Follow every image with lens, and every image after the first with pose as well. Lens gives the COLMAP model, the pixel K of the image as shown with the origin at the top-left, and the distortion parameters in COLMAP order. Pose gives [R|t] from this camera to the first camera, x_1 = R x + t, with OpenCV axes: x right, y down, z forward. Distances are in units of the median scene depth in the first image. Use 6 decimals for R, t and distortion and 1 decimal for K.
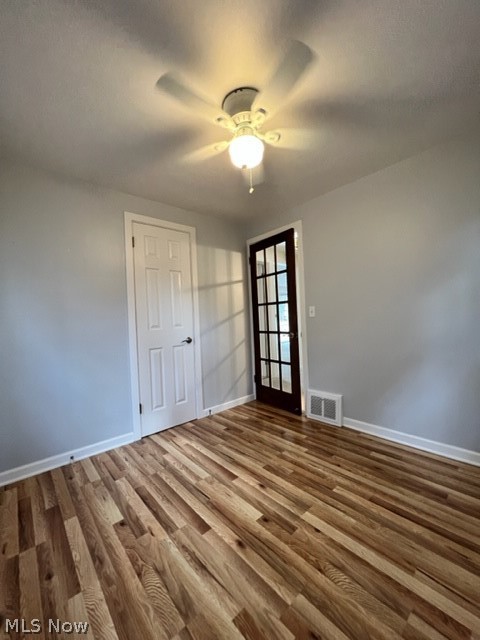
lens RADIAL K [[257.6, 0, 241.2], [0, 257.6, 318.7], [0, 0, 1]] dist [-0.002732, 0.000463]
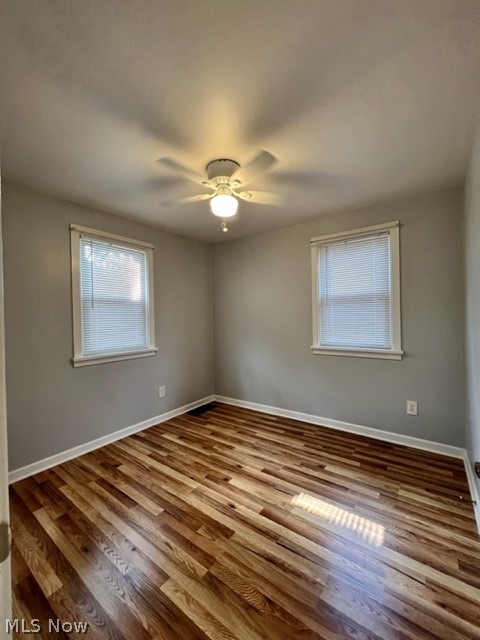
lens RADIAL K [[257.6, 0, 241.2], [0, 257.6, 318.7], [0, 0, 1]] dist [-0.002732, 0.000463]
pose [[-0.975554, 0.065833, -0.209668, 0.236349], [0.062349, 0.997785, 0.023191, -0.118802], [0.210731, 0.009551, -0.977497, 2.251740]]
